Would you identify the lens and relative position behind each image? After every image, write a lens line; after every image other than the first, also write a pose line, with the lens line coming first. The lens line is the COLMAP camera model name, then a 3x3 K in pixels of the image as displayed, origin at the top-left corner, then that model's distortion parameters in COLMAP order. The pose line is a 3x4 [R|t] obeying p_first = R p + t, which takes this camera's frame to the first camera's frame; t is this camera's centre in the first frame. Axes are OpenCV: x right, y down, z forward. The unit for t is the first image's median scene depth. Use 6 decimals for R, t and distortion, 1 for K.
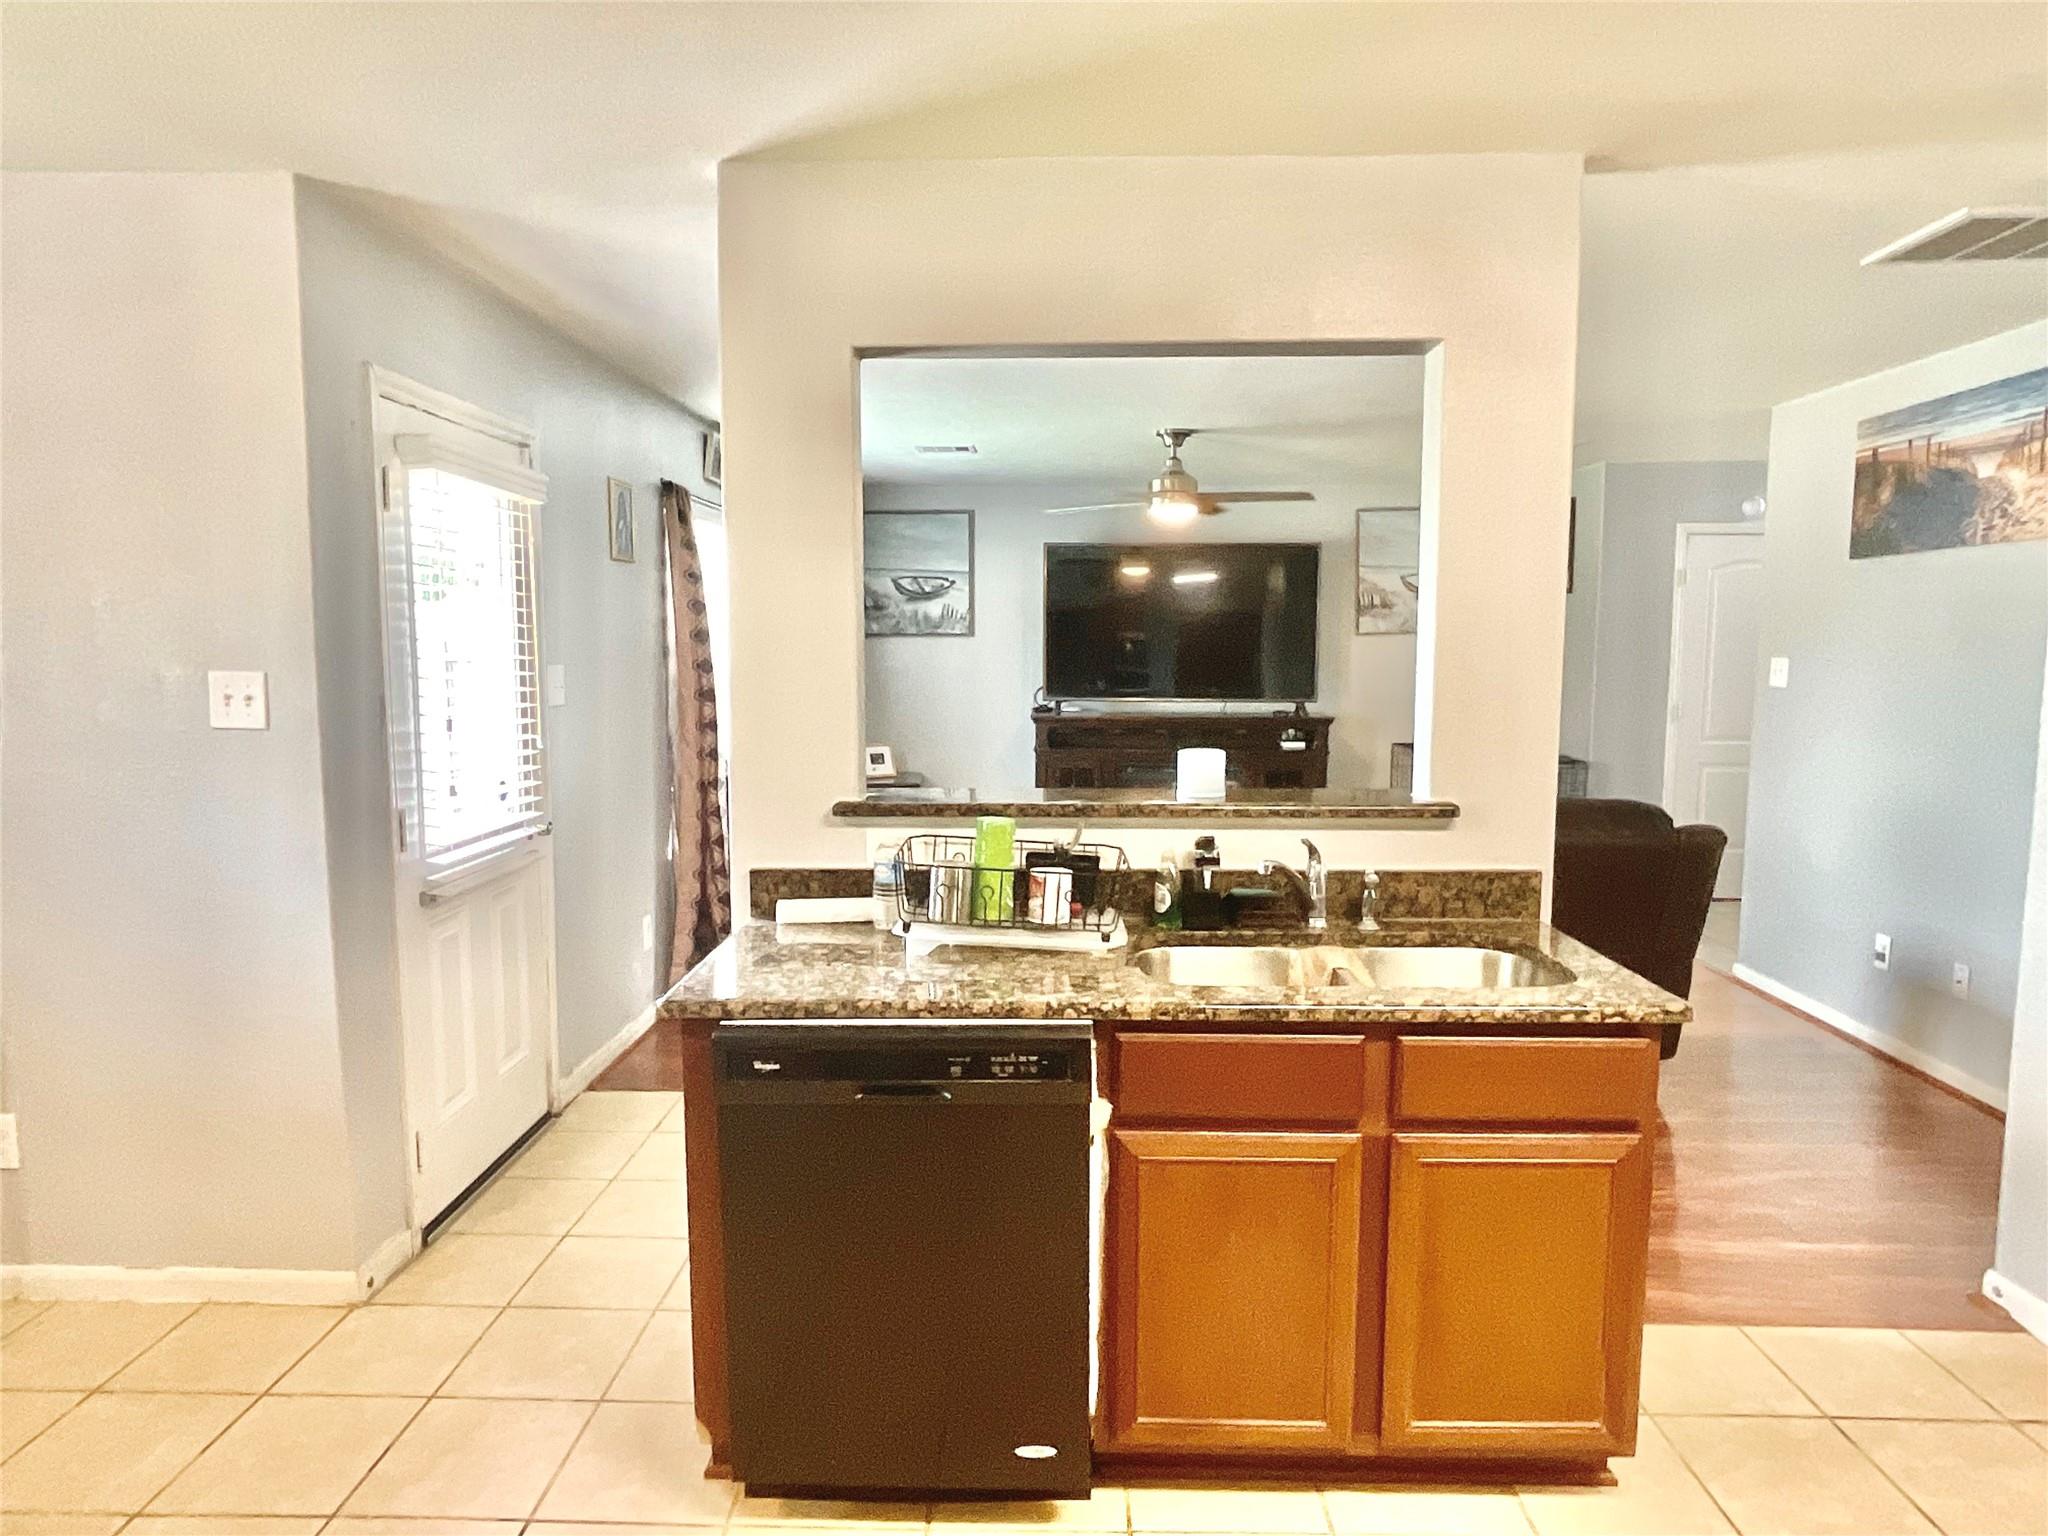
lens RADIAL K [[1255.4, 0, 1024.0], [0, 1255.4, 768.0], [0, 0, 1]] dist [-0.004801, 0.001266]
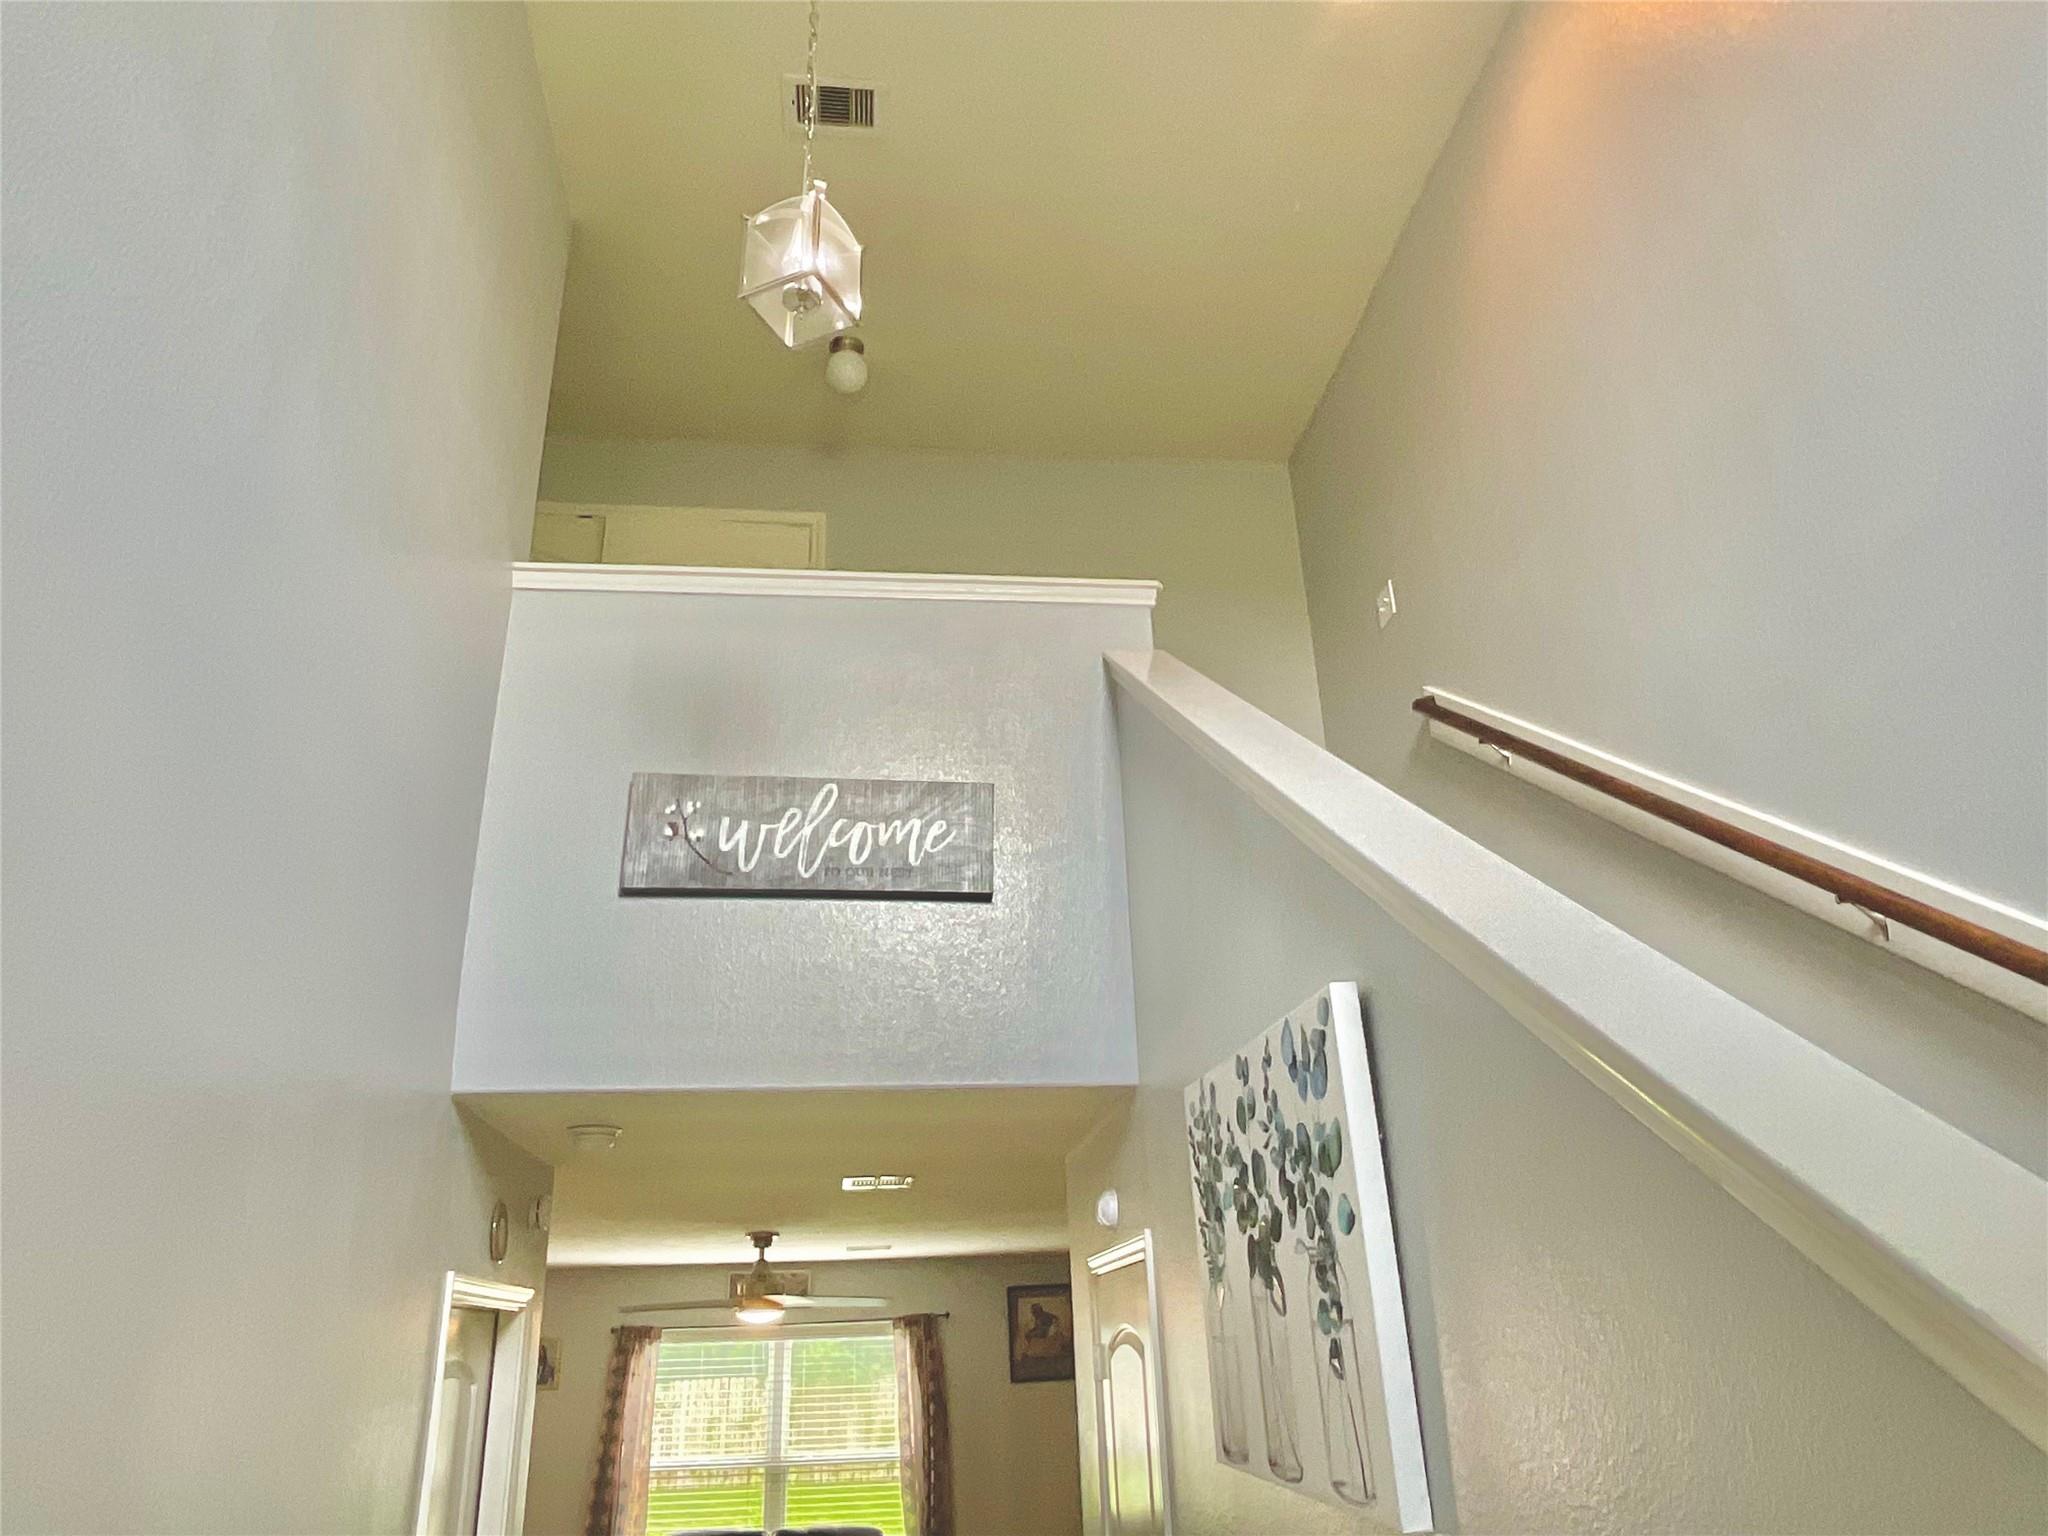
lens RADIAL K [[1365.7, 0, 1025.9], [0, 1365.7, 764.3], [0, 0, 1]] dist [0.028005, -0.079334]
pose [[0.144897, -0.397813, -0.905952, 1.981037], [-0.068294, 0.909410, -0.410254, -0.253798], [0.987087, 0.121316, 0.104603, 1.550079]]
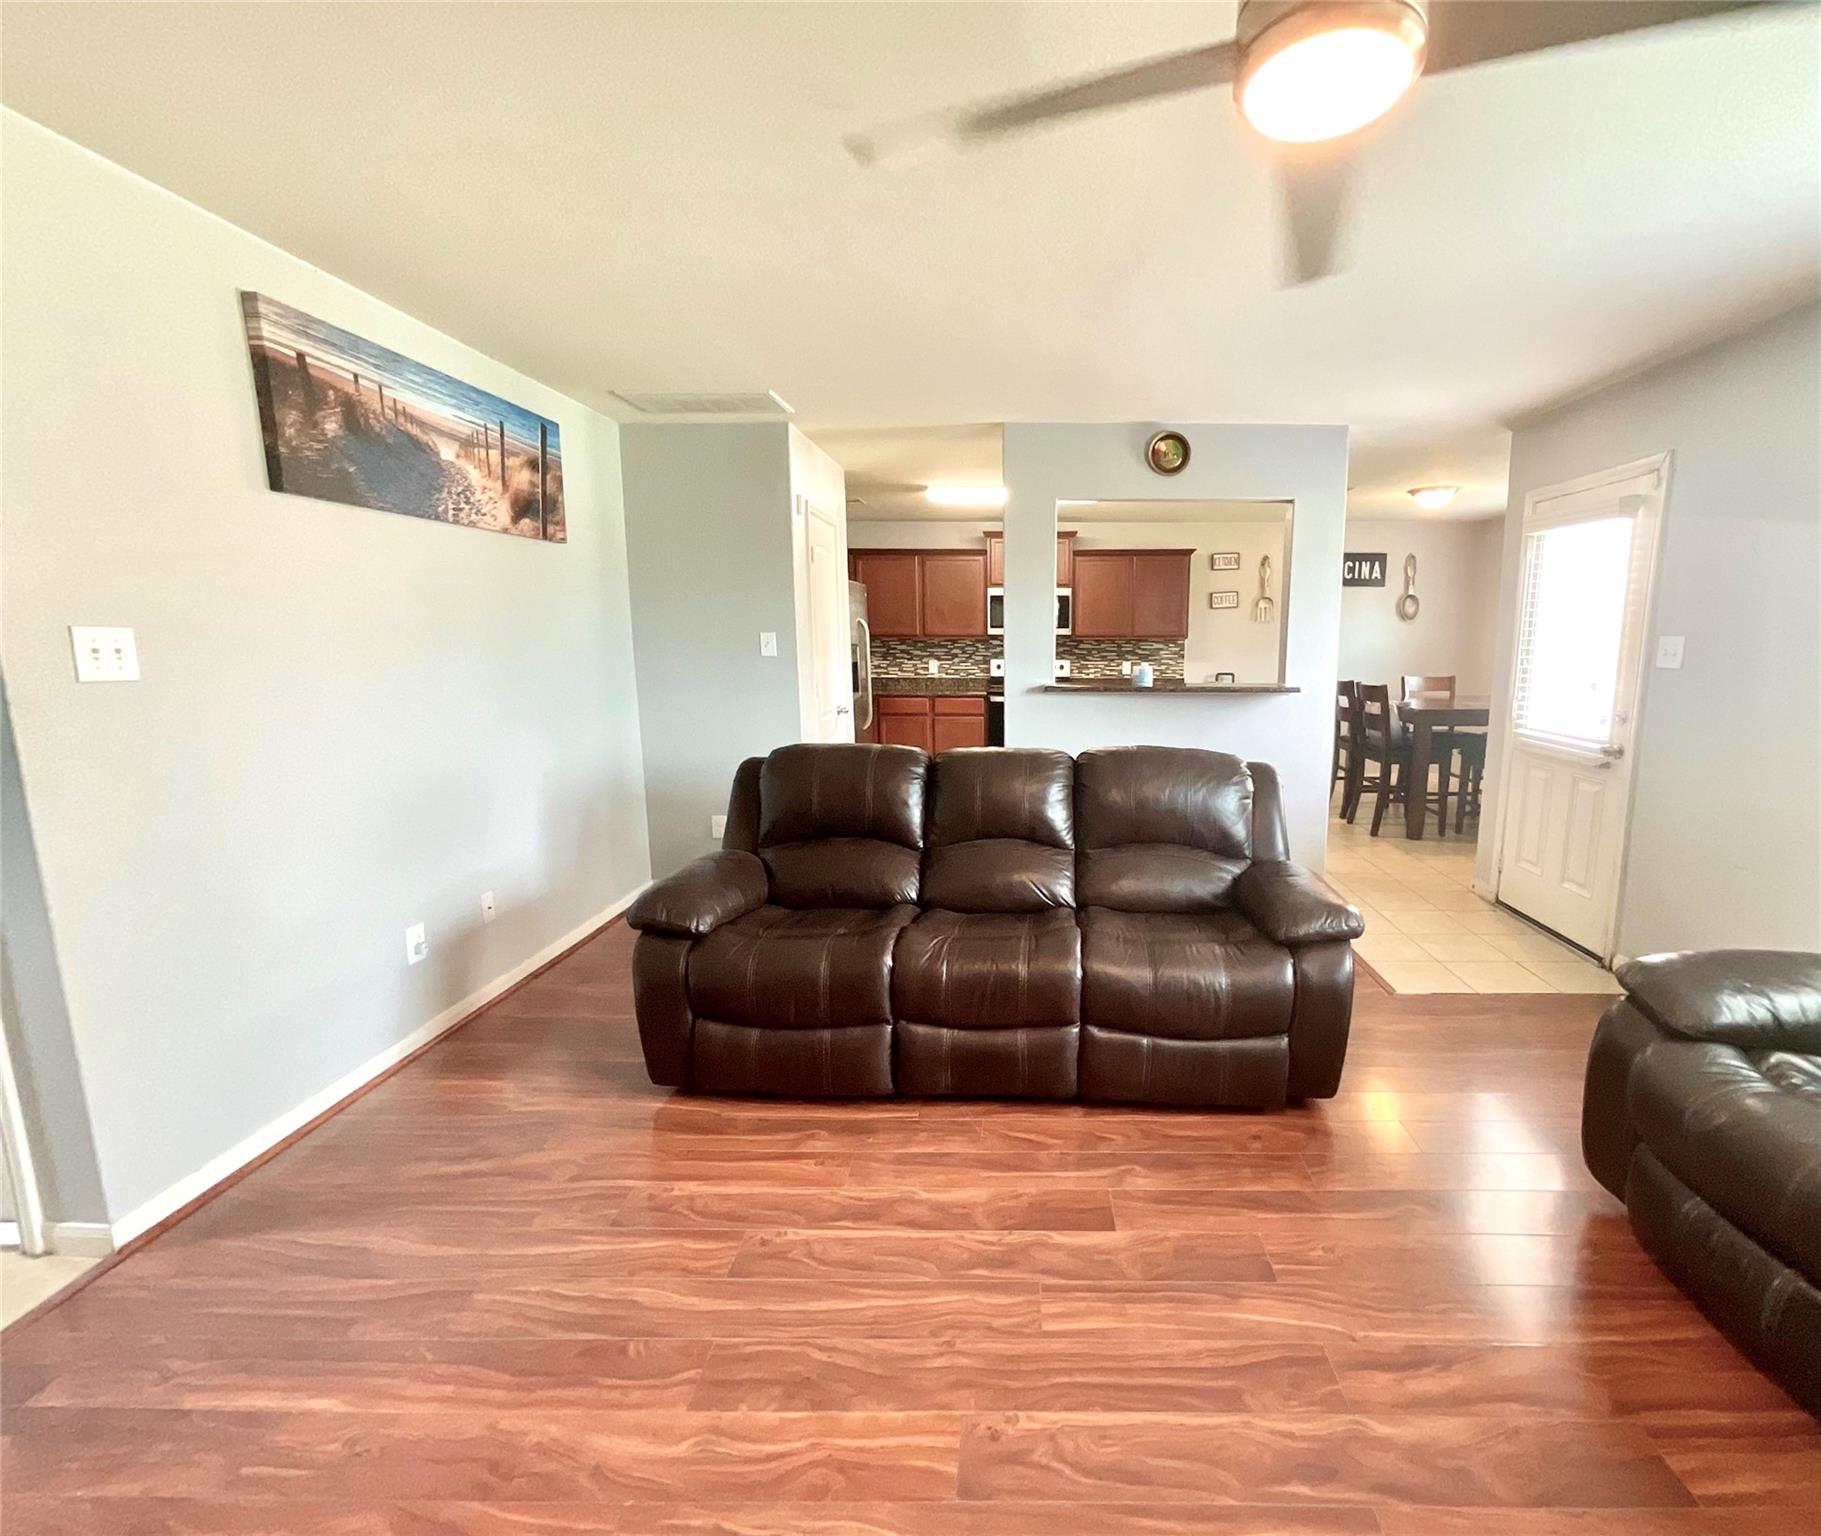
lens RADIAL K [[833.8, 0, 1023.3], [0, 833.8, 773.6], [0, 0, 1]] dist [0.000917, 0.001163]
pose [[-0.999823, 0.000684, -0.018797, 0.277595], [-0.004269, 0.965015, 0.262159, -0.161707], [0.018319, 0.262192, -0.964842, 1.799350]]
